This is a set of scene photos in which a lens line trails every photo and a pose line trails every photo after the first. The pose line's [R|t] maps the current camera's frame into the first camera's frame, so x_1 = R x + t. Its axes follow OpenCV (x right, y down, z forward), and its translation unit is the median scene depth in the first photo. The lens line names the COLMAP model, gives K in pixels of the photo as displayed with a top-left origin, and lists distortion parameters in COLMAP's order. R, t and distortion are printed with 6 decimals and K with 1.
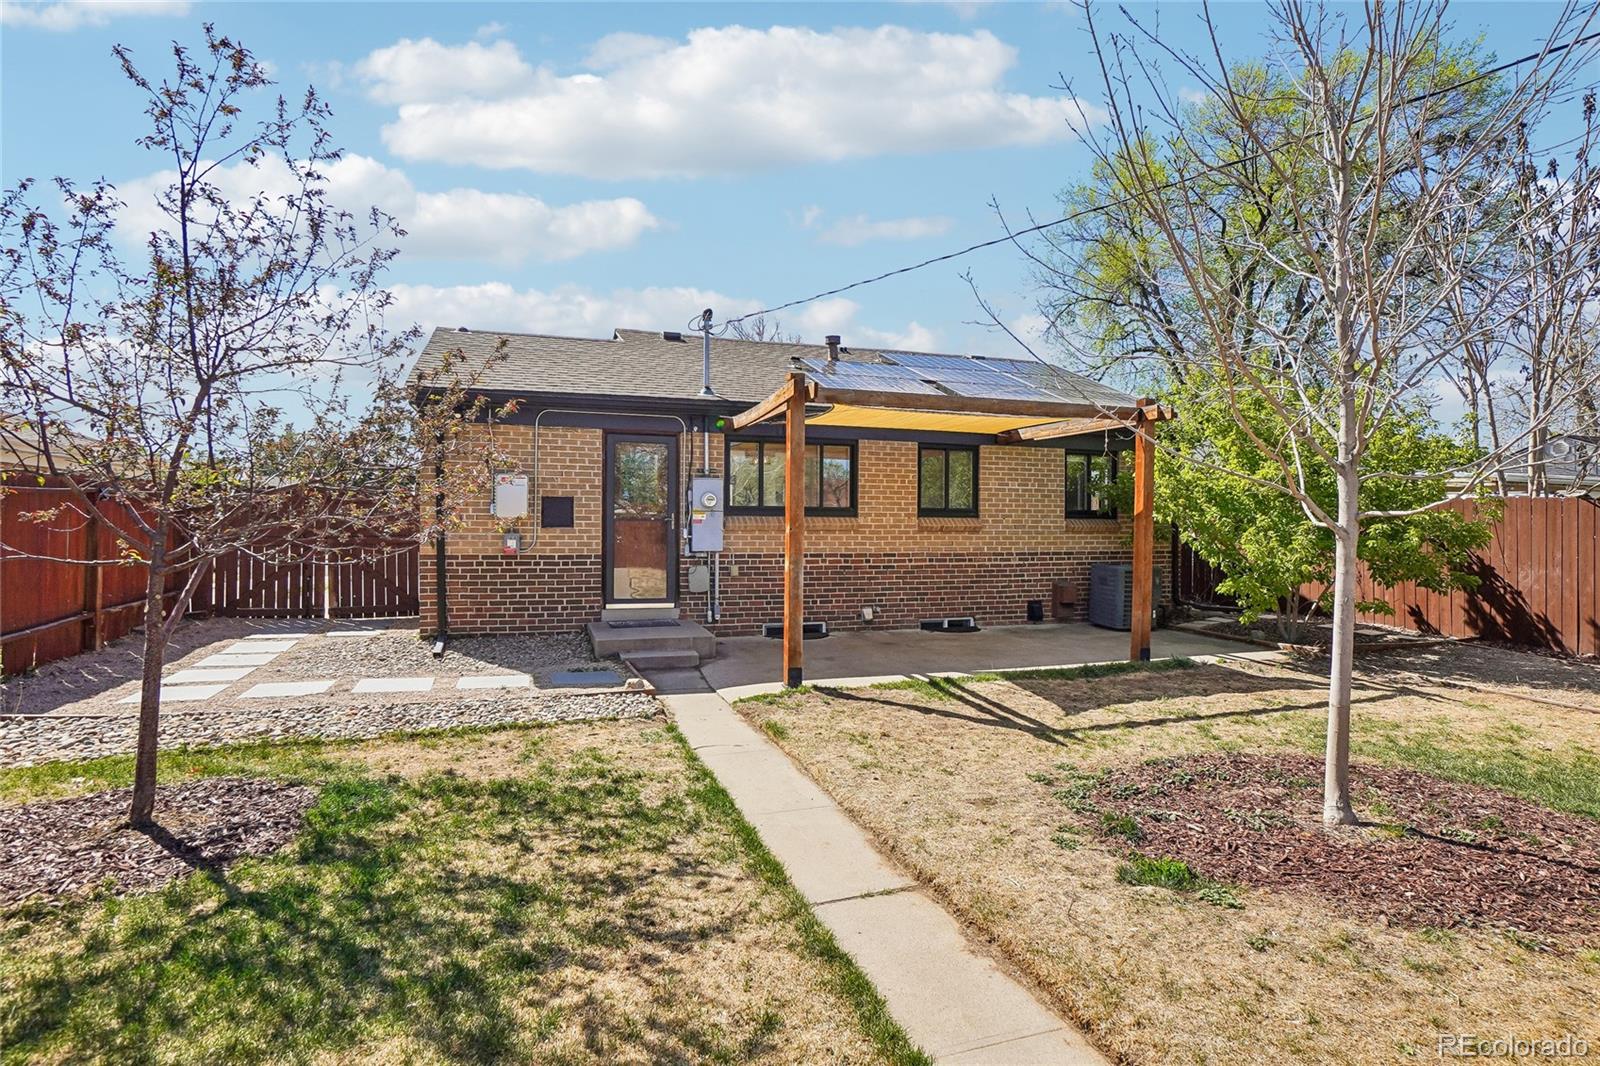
lens RADIAL K [[819.6, 0, 797.2], [0, 819.6, 521.5], [0, 0, 1]] dist [-0.046498, 0.025222]
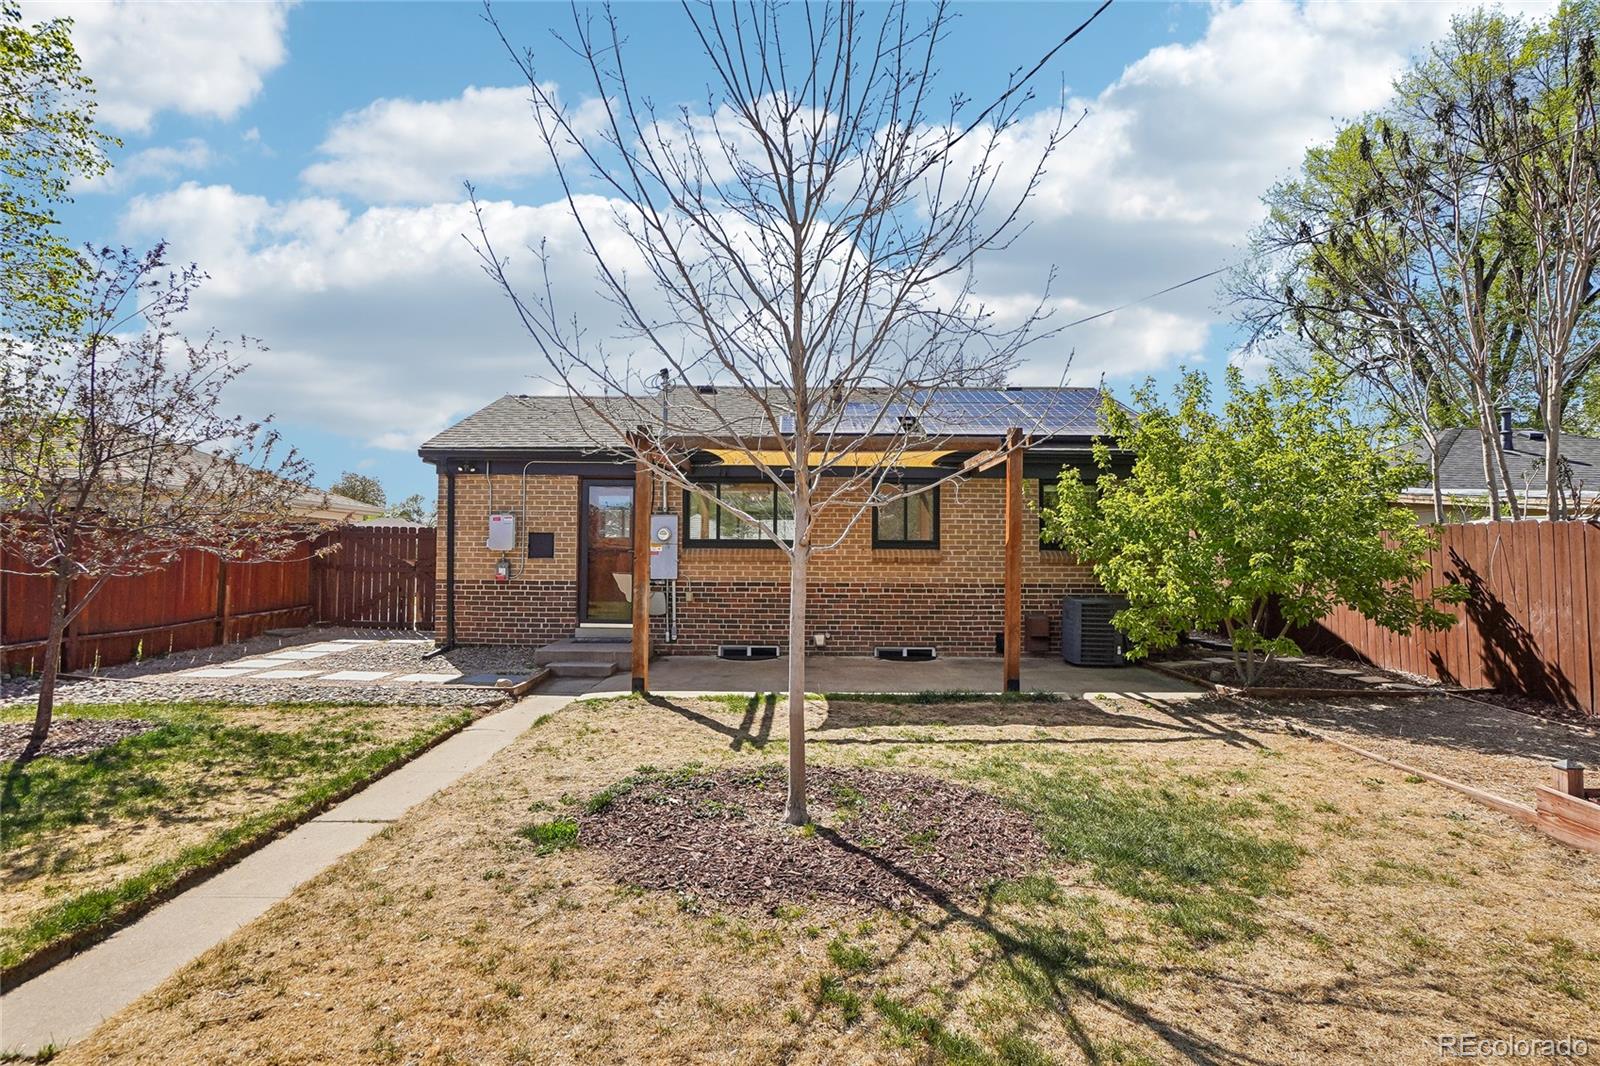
lens RADIAL K [[819.6, 0, 797.2], [0, 819.6, 521.5], [0, 0, 1]] dist [-0.046498, 0.025222]
pose [[0.949033, -0.013900, -0.314871, 0.423778], [0.000015, 0.999029, -0.044058, 0.006250], [0.315178, 0.041808, 0.948111, -0.025236]]
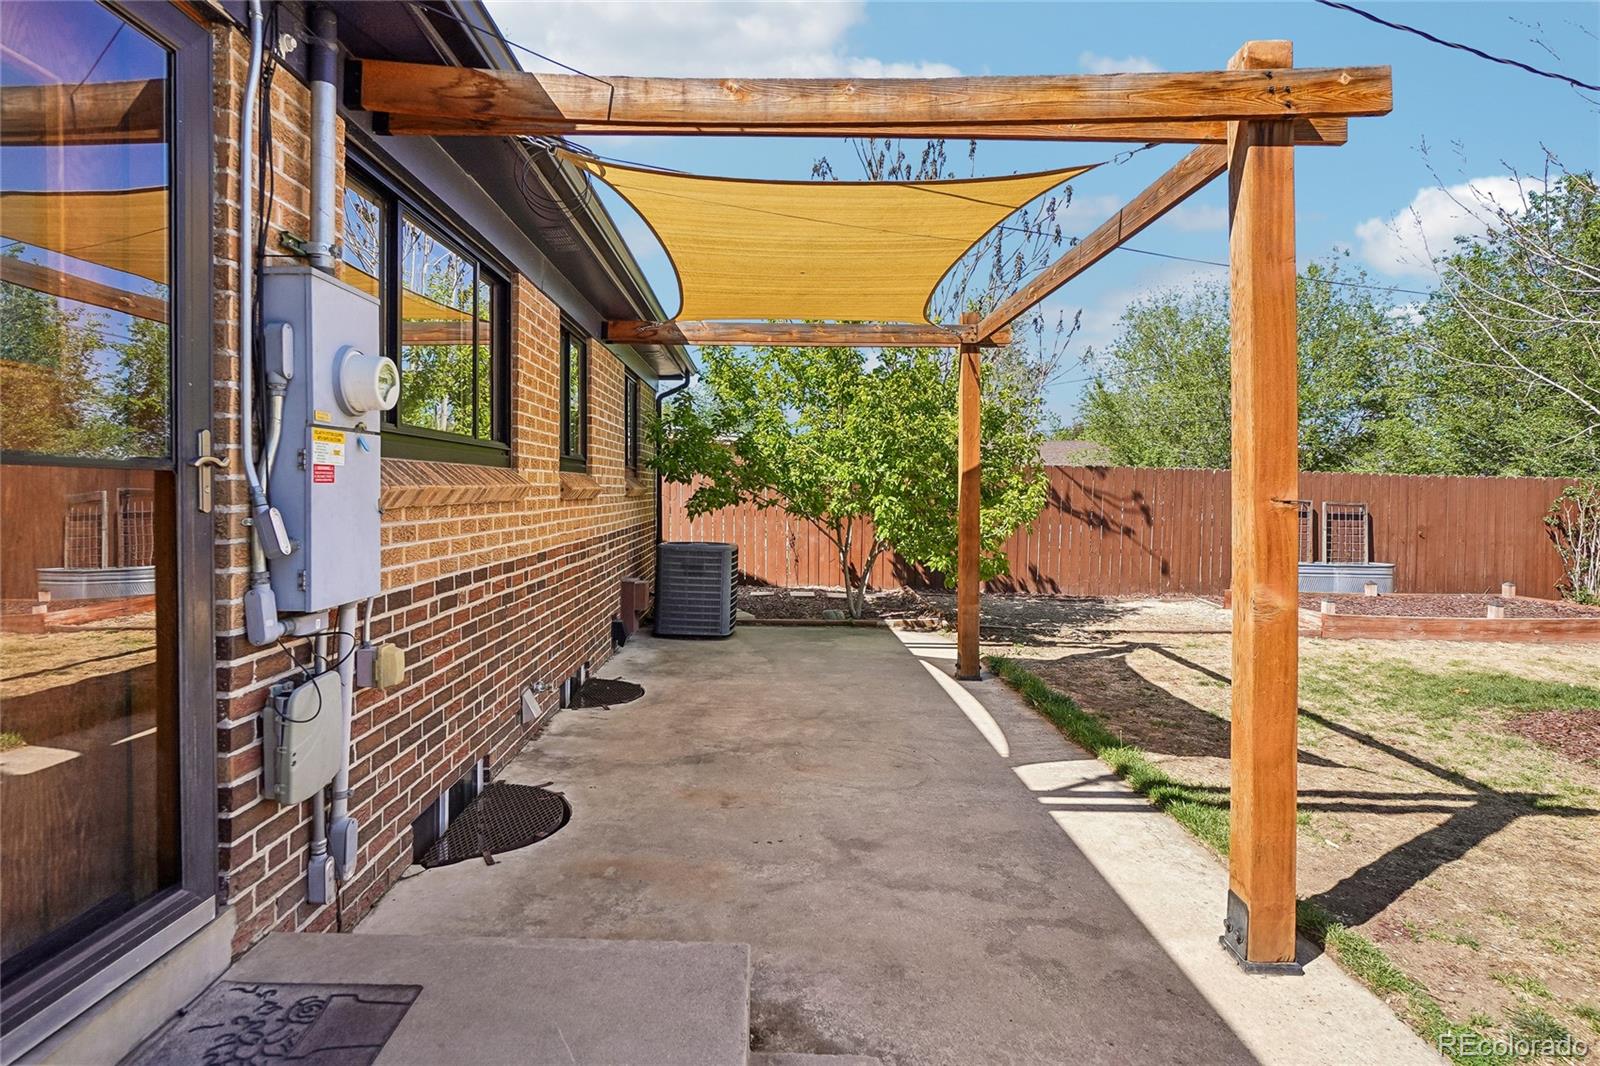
lens RADIAL K [[844.7, 0, 779.6], [0, 844.7, 490.9], [0, 0, 1]] dist [-0.041648, 0.025372]
pose [[0.310069, -0.008999, 0.950671, -0.292594], [0.001671, 0.999959, 0.008920, 0.002712], [-0.950713, -0.001177, 0.310071, 0.804774]]
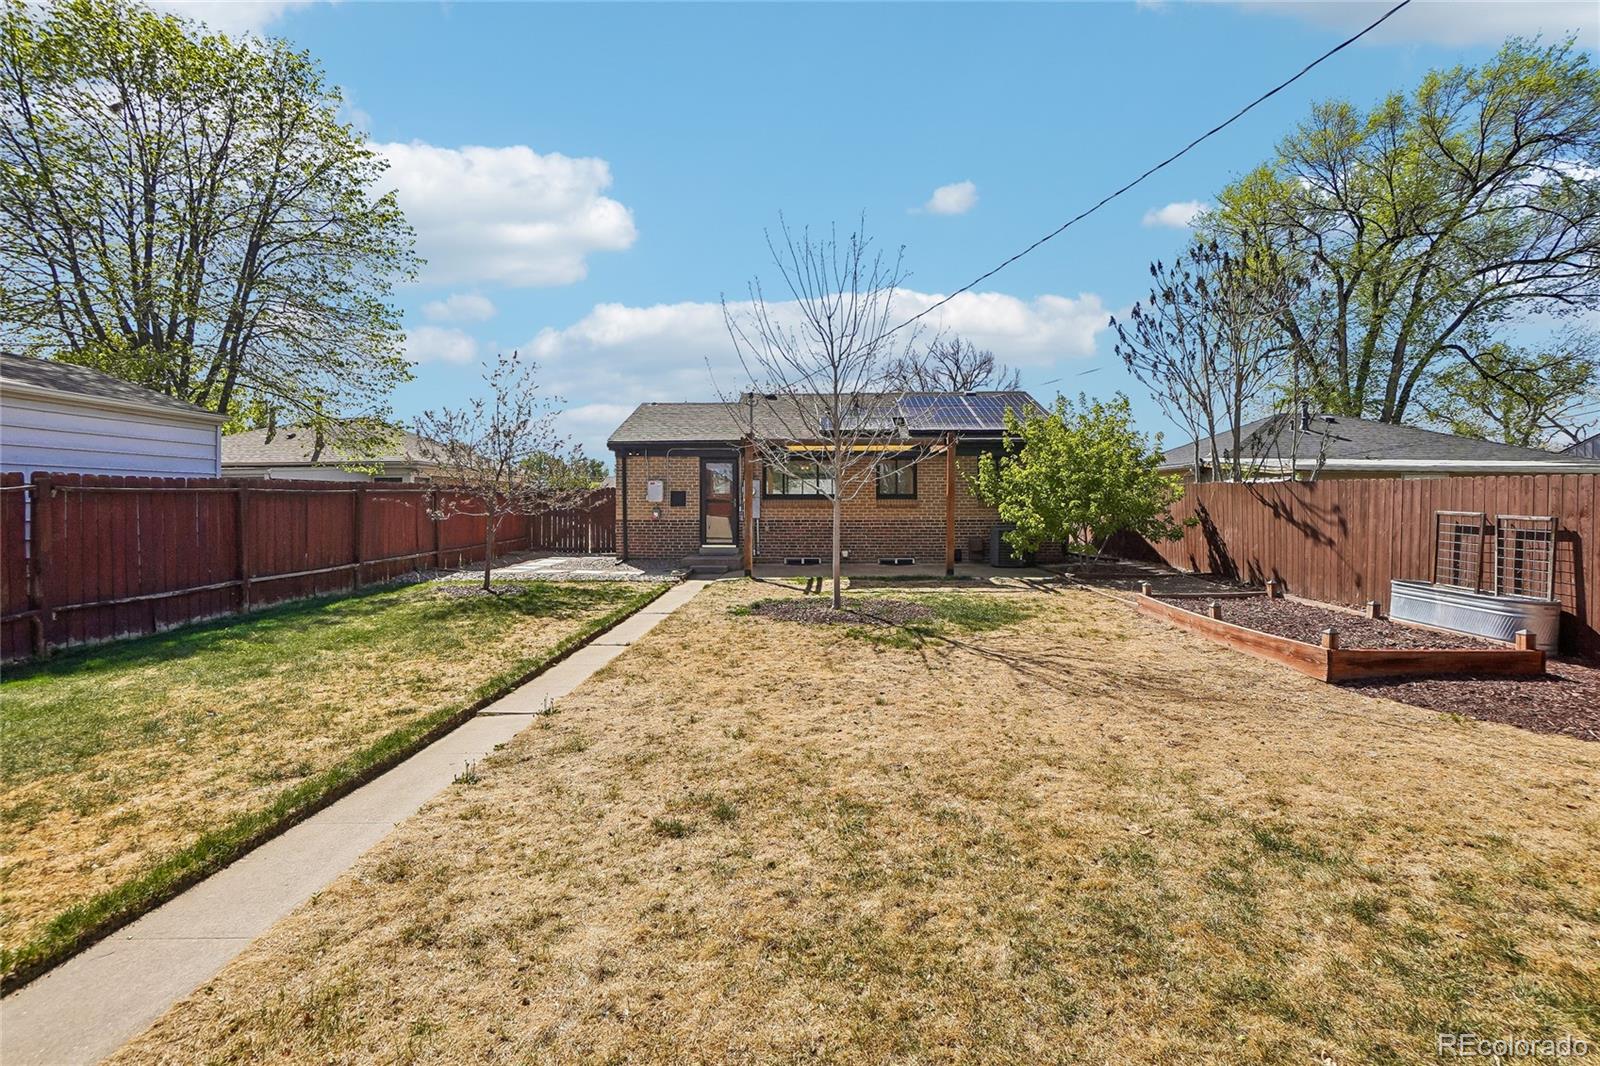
lens RADIAL K [[716.4, 0, 802.5], [0, 716.4, 490.5], [0, 0, 1]] dist [-0.055186, 0.000075]
pose [[0.938646, -0.014832, -0.344564, 0.575592], [0.007319, 0.999706, -0.023095, 0.010758], [0.344805, 0.019156, 0.938479, -0.529244]]
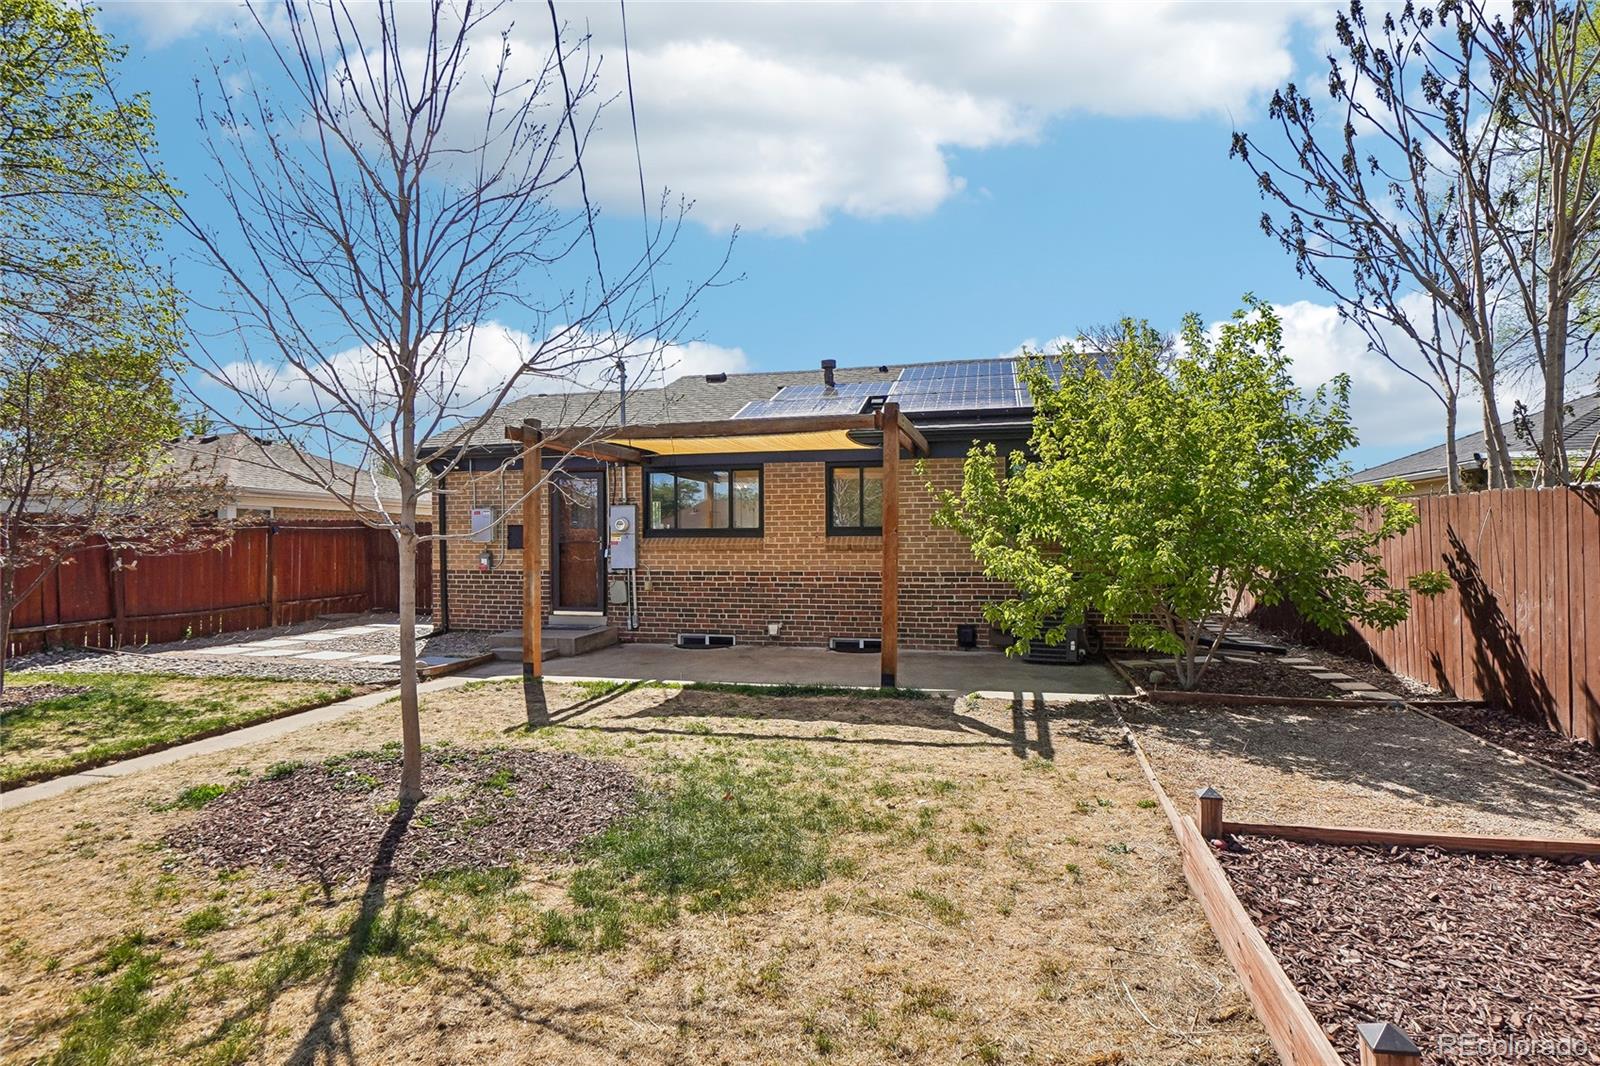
lens RADIAL K [[830.4, 0, 796.1], [0, 830.4, 545.7], [0, 0, 1]] dist [-0.048751, 0.027468]
pose [[0.847944, -0.010797, -0.529976, 0.720043], [0.010441, 0.999939, -0.003667, 0.010763], [0.529983, -0.002424, 0.848005, 0.128156]]
